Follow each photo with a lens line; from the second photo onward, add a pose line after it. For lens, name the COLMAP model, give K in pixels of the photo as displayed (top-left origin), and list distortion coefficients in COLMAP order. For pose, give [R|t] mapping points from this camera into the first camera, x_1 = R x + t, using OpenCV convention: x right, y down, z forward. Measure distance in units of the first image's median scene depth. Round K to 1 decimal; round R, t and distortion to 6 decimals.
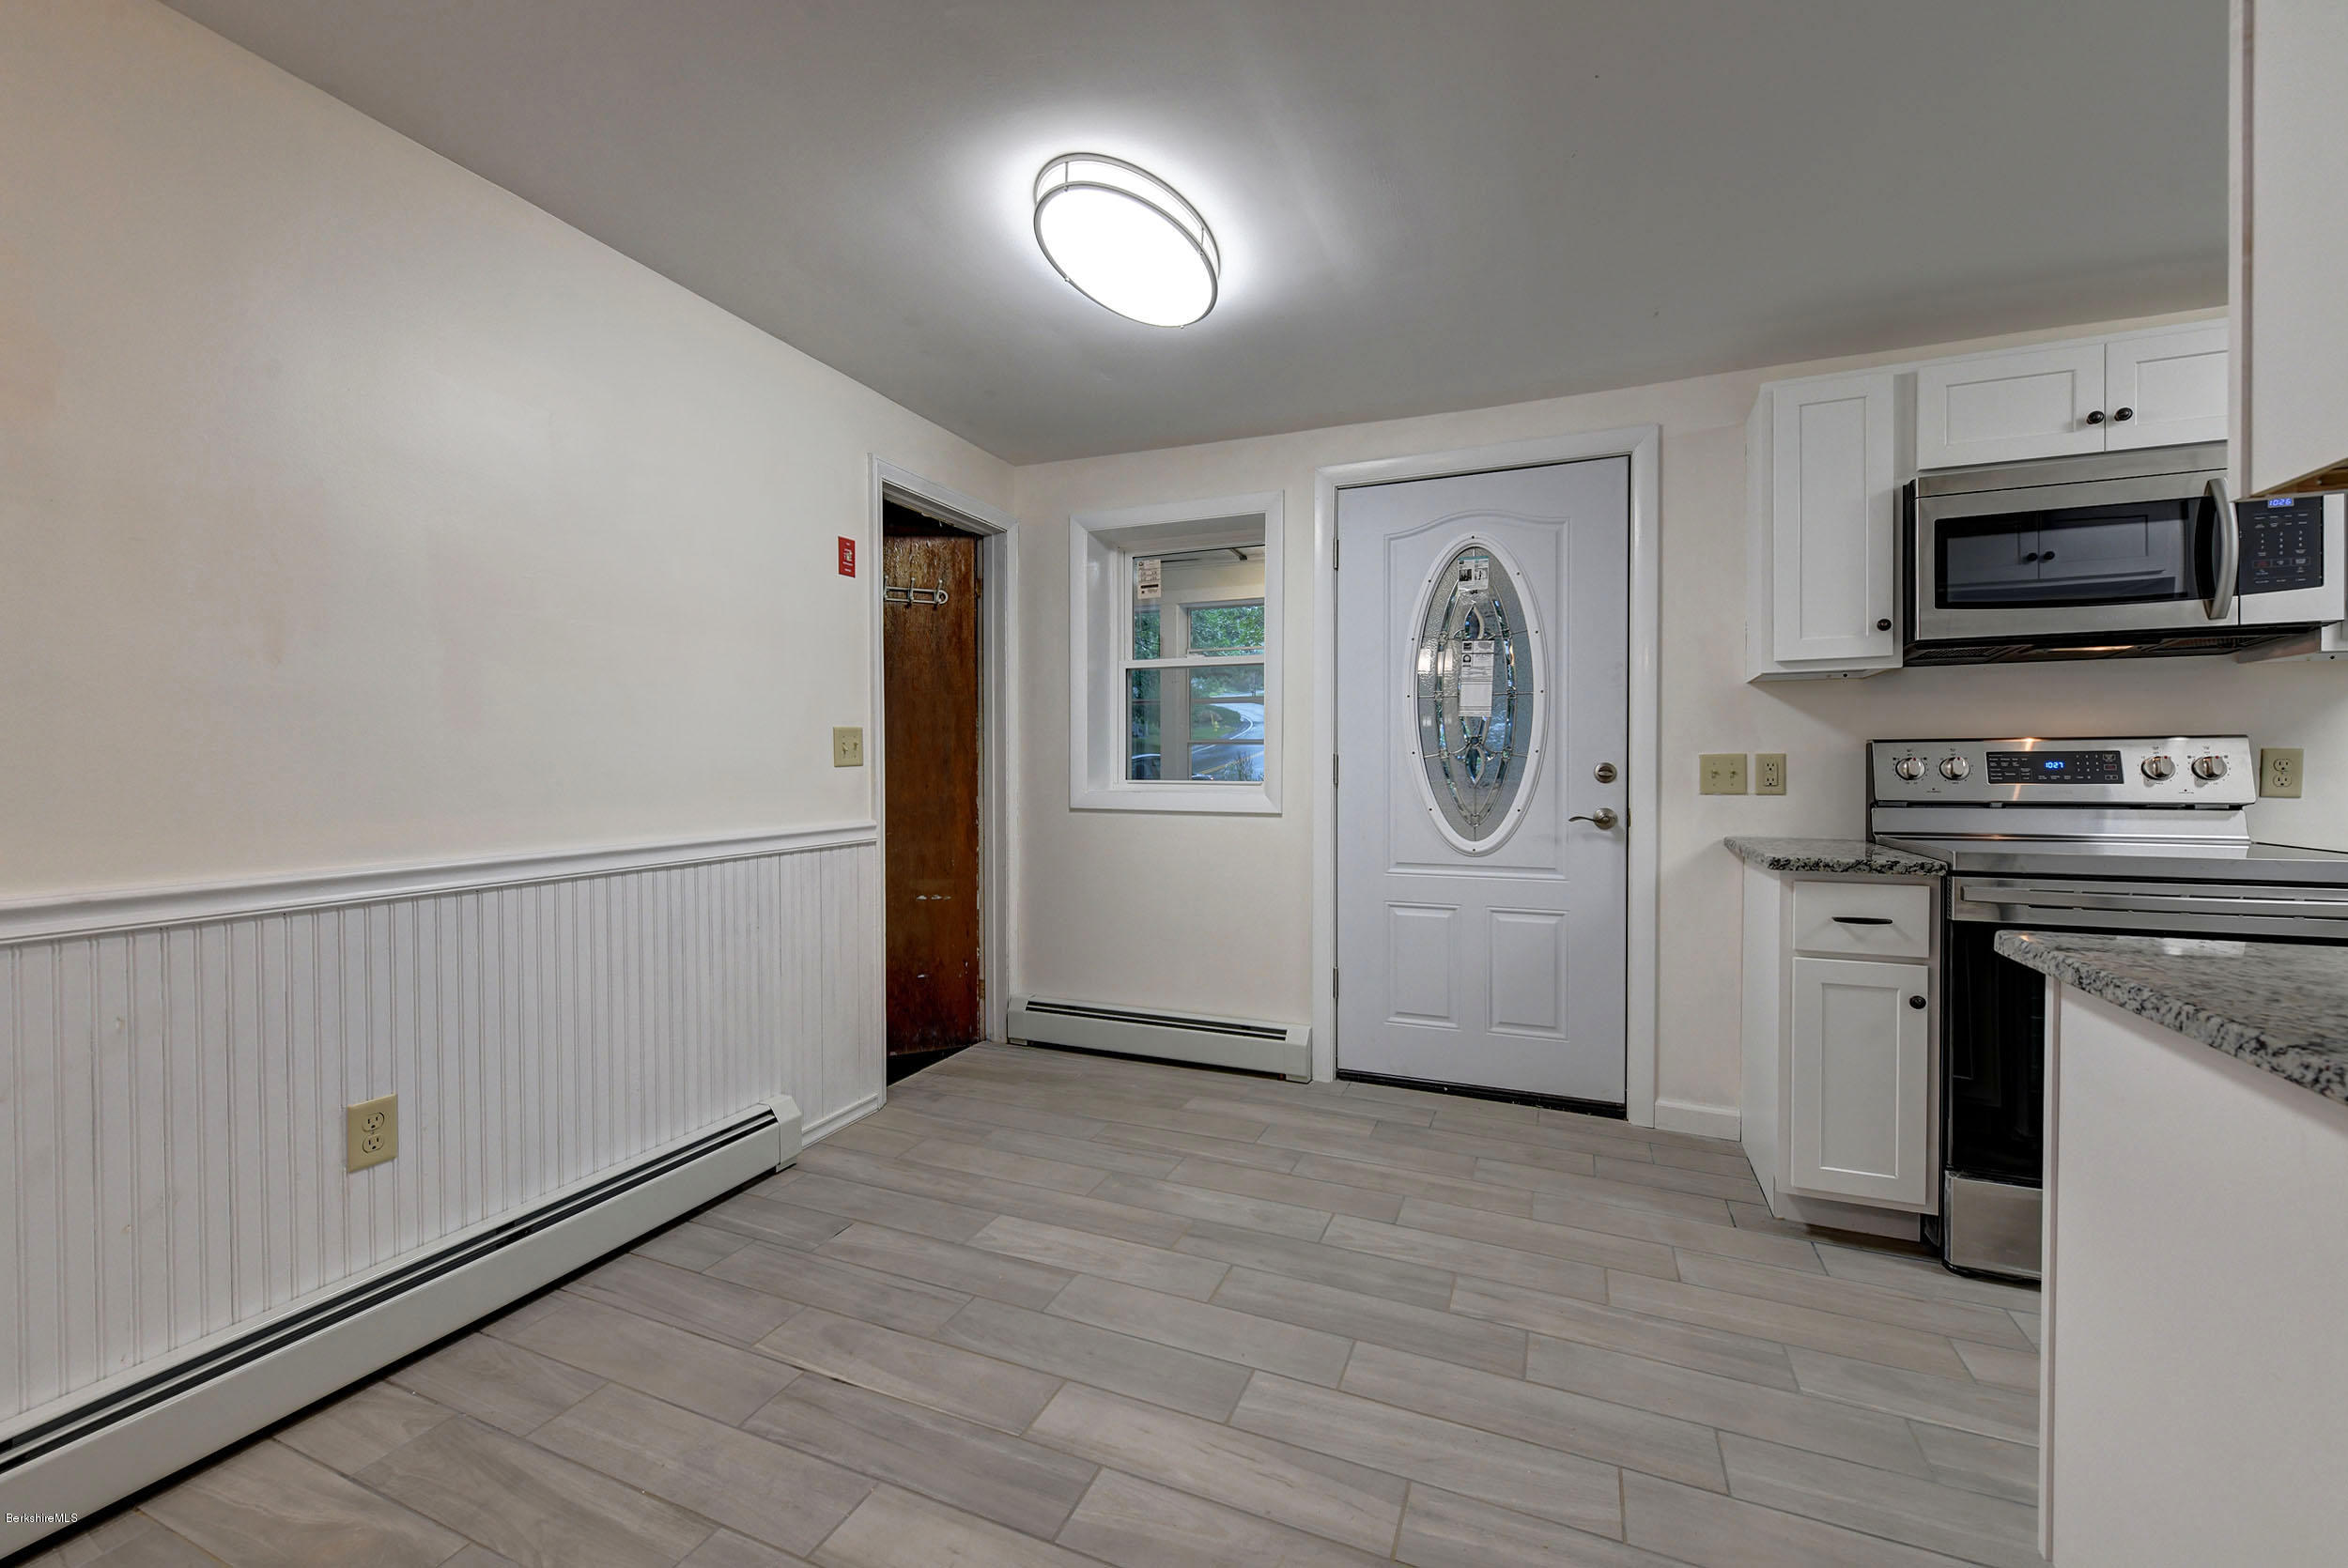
lens RADIAL K [[941.7, 0, 1220.3], [0, 941.7, 801.7], [0, 0, 1]] dist [0.001051, -0.001753]
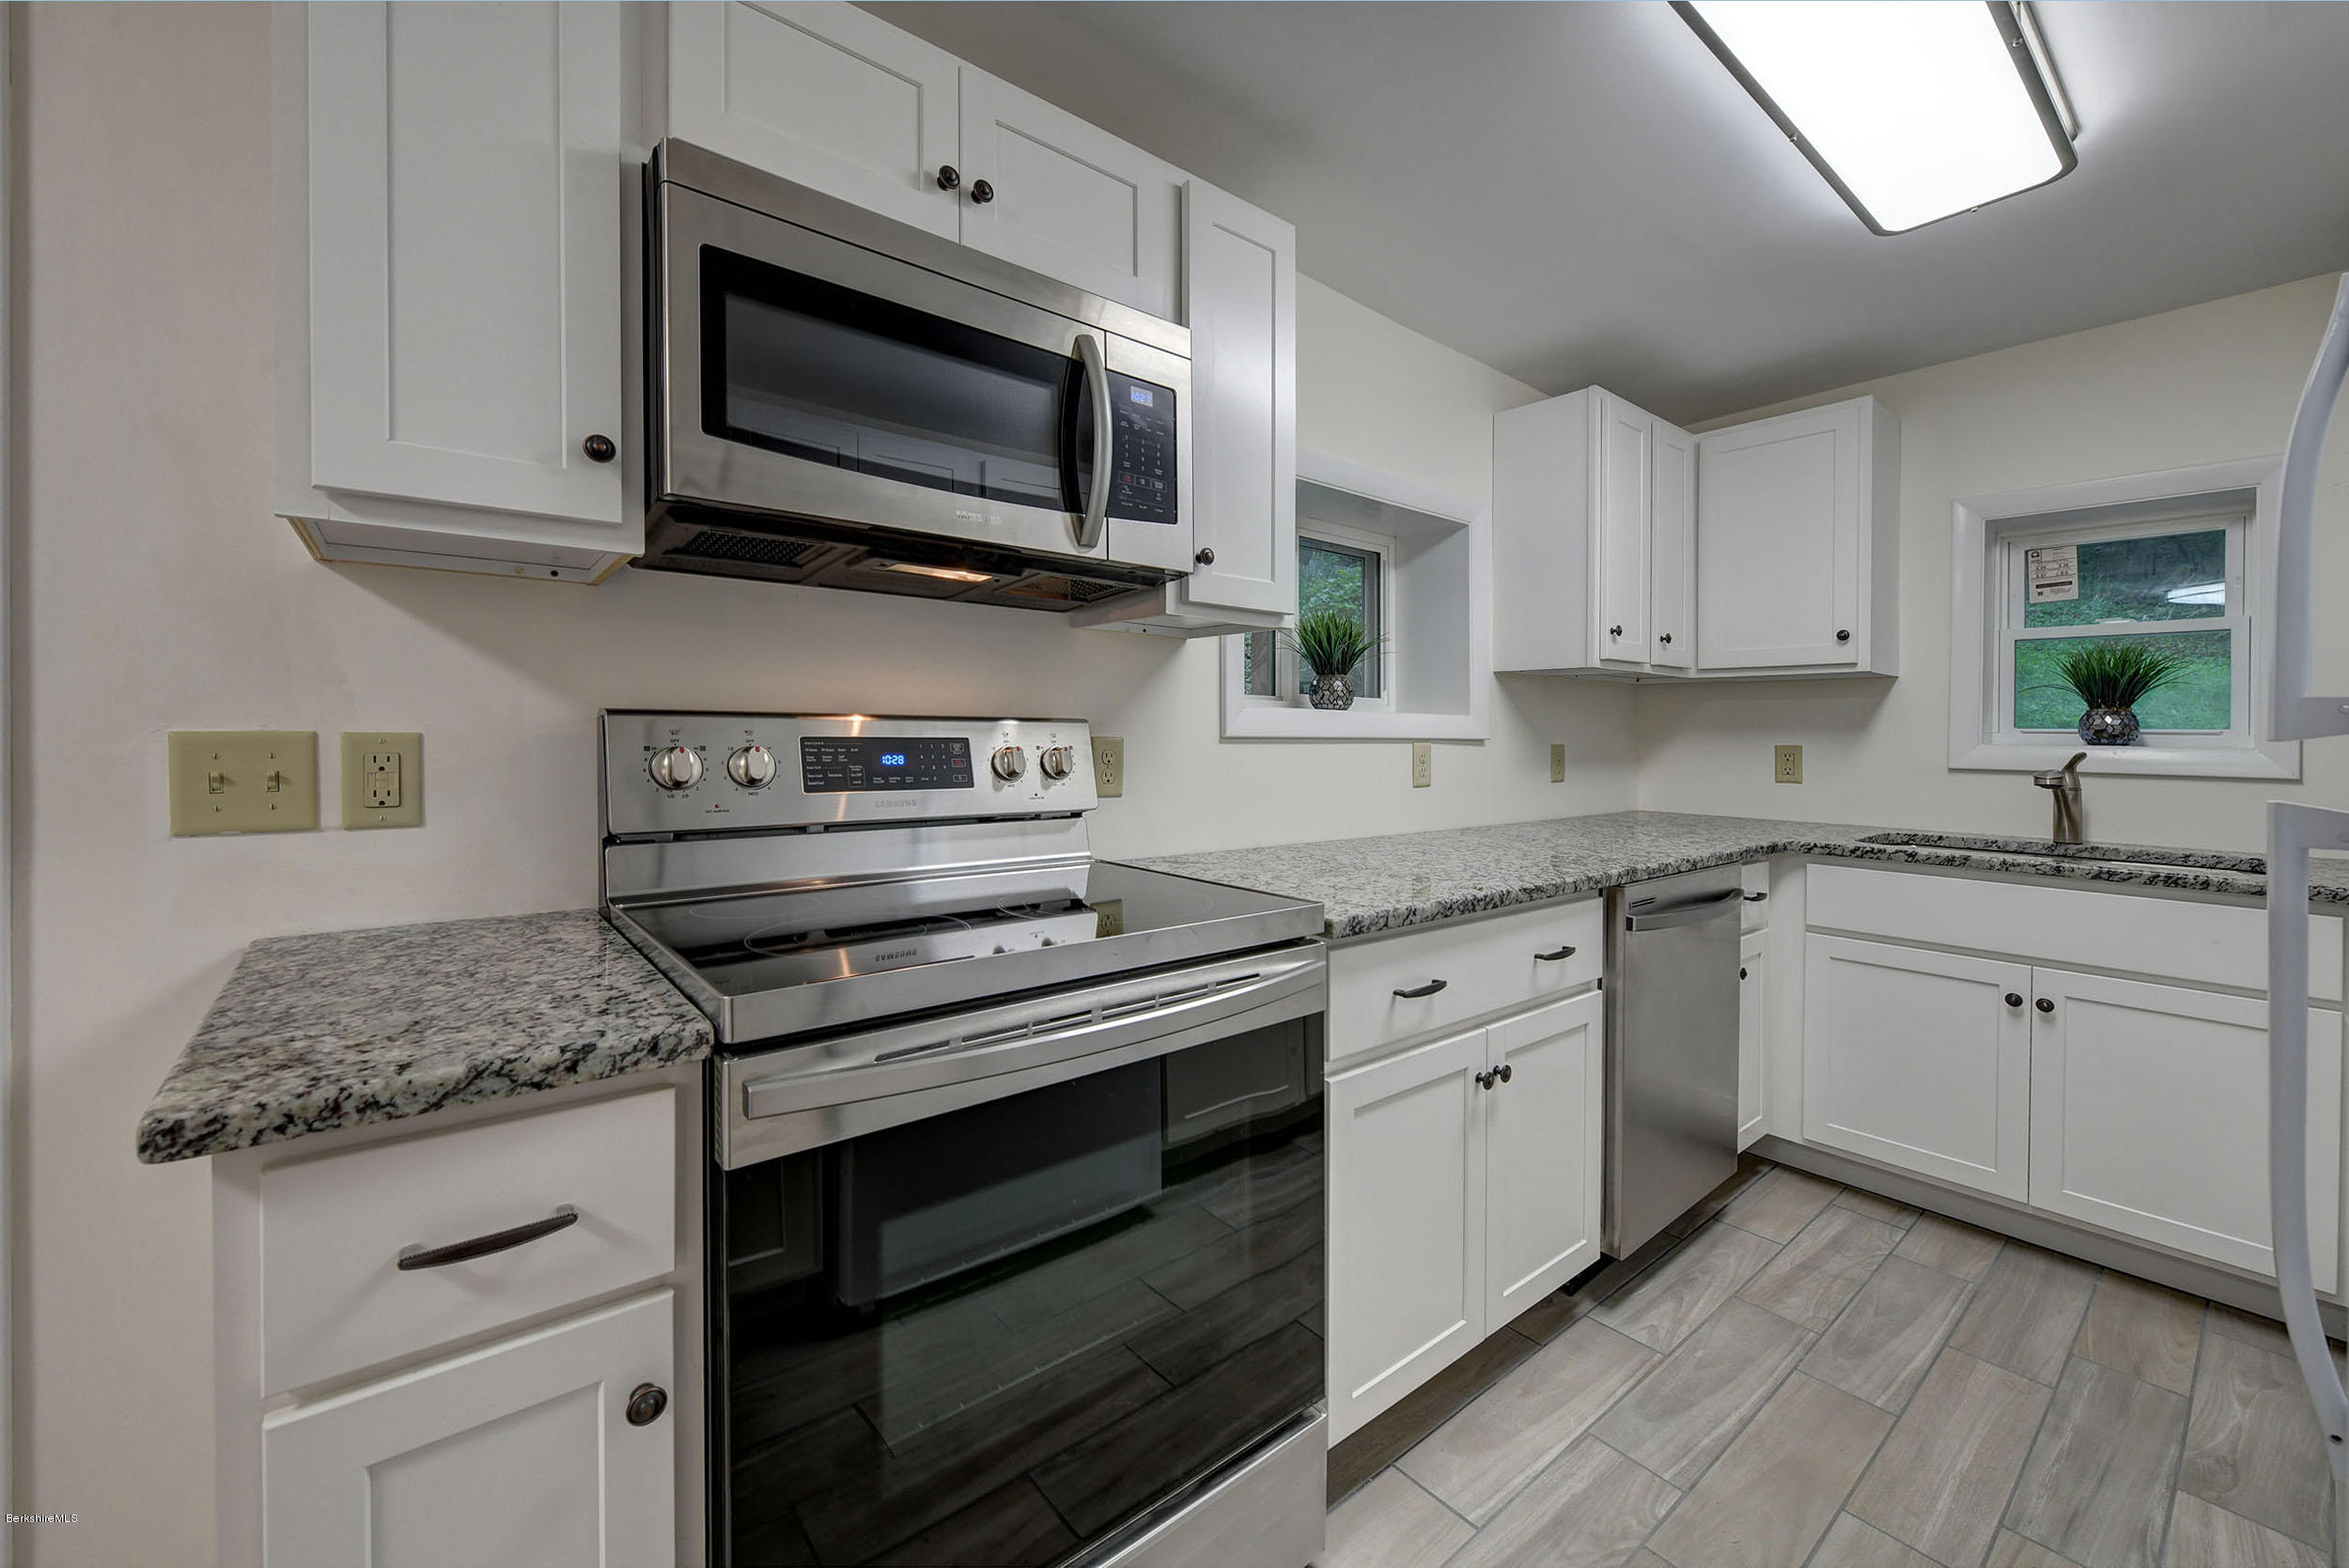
lens RADIAL K [[942.2, 0, 1177.5], [0, 942.2, 737.8], [0, 0, 1]] dist [0.001051, -0.001753]
pose [[0.494605, 0.007074, 0.869089, 0.455225], [0.016815, 0.999702, -0.017706, -0.040629], [-0.868955, 0.023372, 0.494338, 0.549147]]
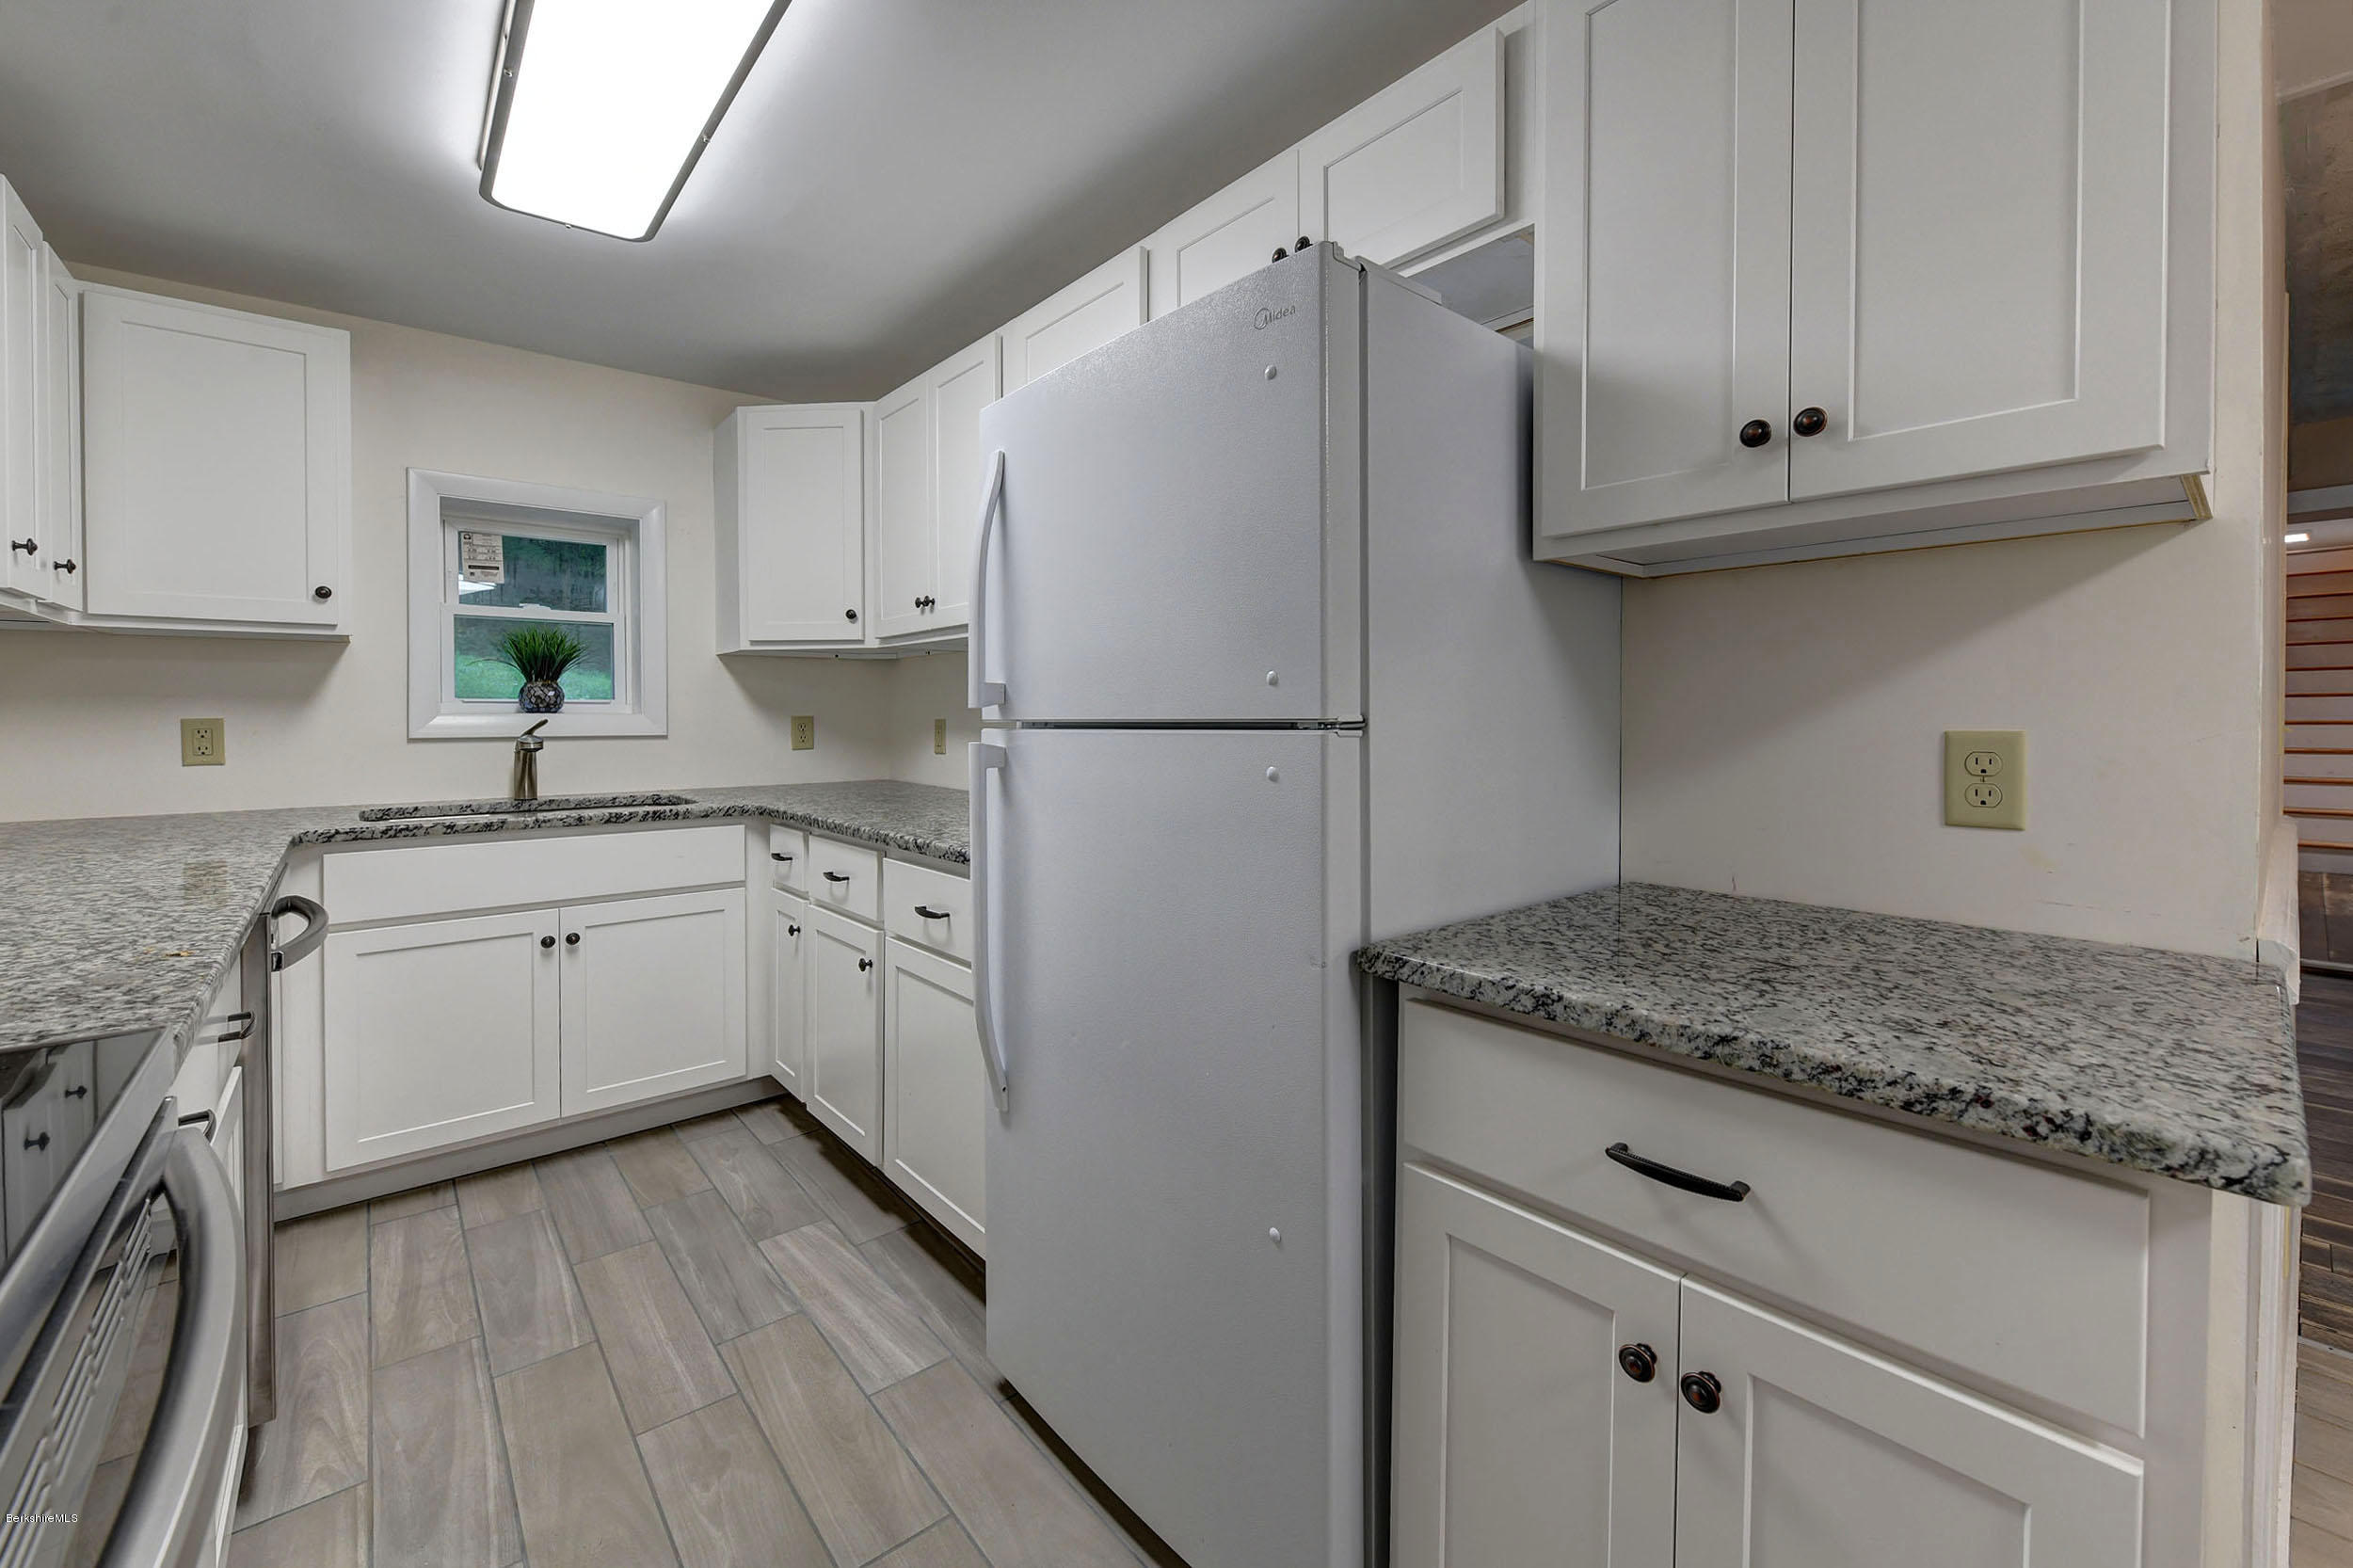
lens RADIAL K [[943.8, 0, 1174.4], [0, 943.8, 720.2], [0, 0, 1]] dist [0.001051, -0.001753]
pose [[-0.877116, -0.000551, 0.480277, 0.564220], [0.020320, 0.999061, 0.038257, -0.055012], [-0.479848, 0.043315, -0.876282, 0.861396]]
